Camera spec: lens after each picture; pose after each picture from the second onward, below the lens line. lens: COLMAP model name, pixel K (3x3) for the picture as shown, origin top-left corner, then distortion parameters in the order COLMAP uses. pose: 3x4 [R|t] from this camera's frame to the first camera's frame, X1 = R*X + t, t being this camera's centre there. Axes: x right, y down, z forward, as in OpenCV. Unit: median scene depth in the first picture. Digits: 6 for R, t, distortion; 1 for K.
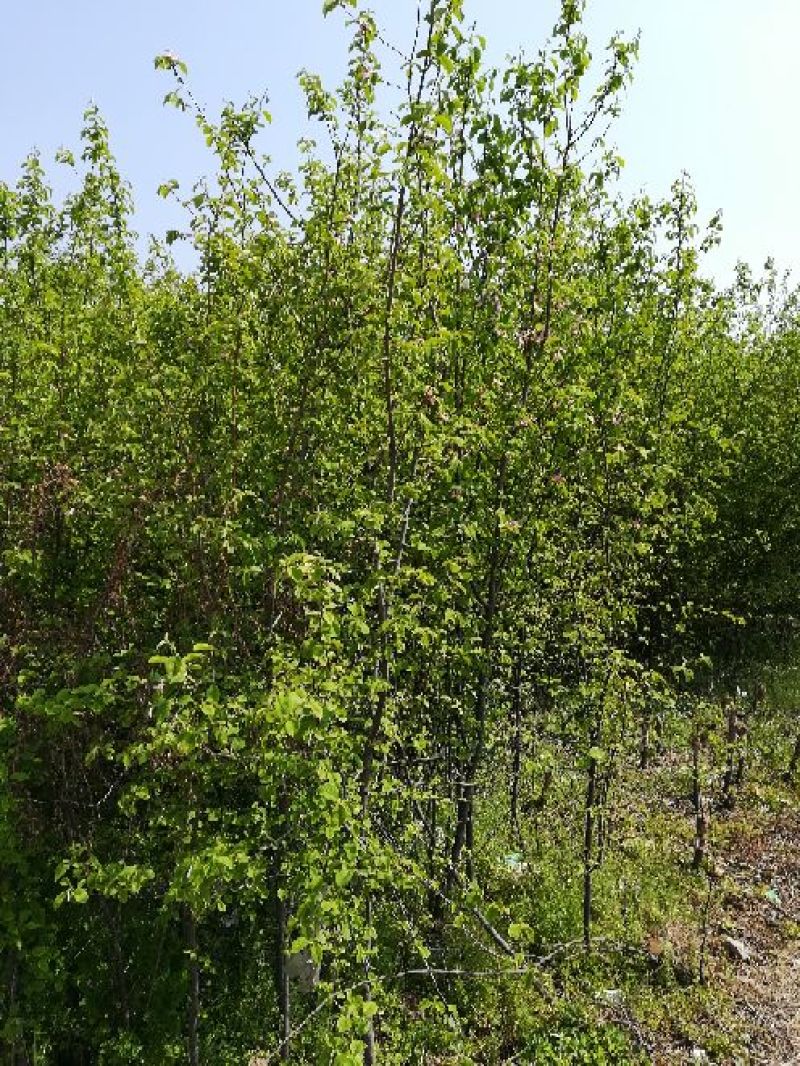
lens RADIAL K [[809.5, 0, 400.0], [0, 809.5, 533.0], [0, 0, 1]] dist [0.078005, -0.107034]
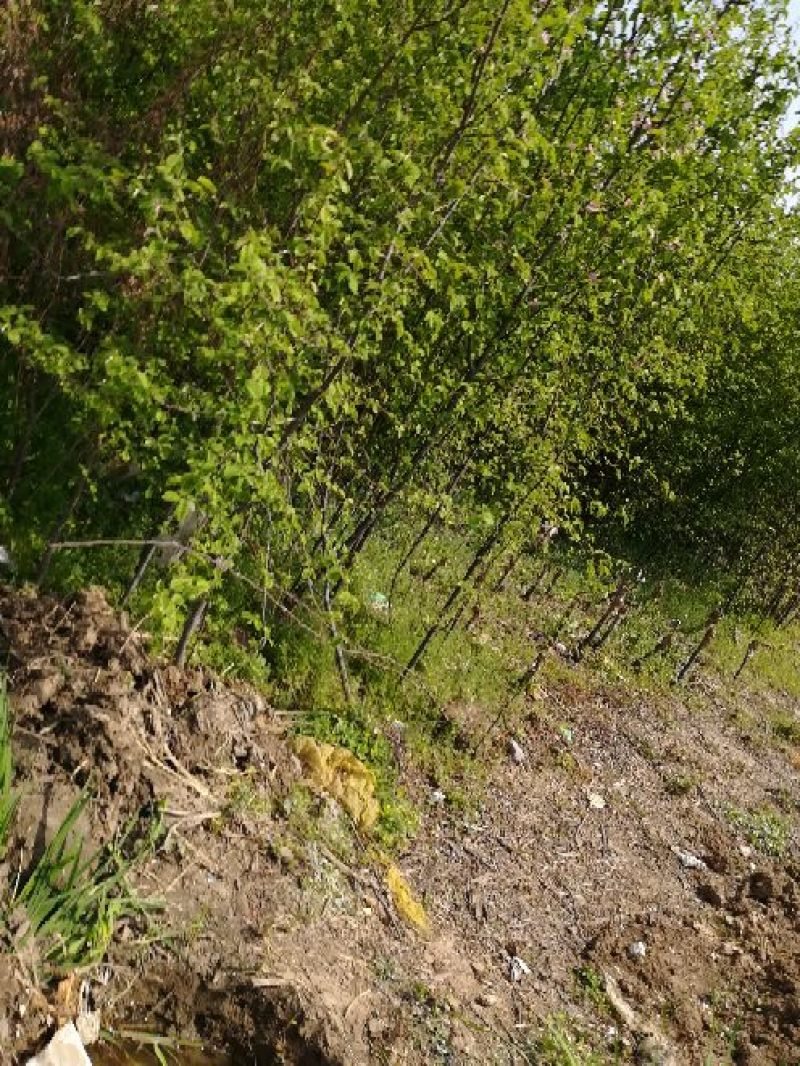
lens RADIAL K [[809.5, 0, 400.0], [0, 809.5, 533.0], [0, 0, 1]] dist [0.078005, -0.107034]
pose [[0.875777, 0.482593, 0.010942, 0.116241], [-0.478162, 0.864183, 0.156678, 0.149503], [0.066156, -0.142447, 0.987589, -0.077727]]
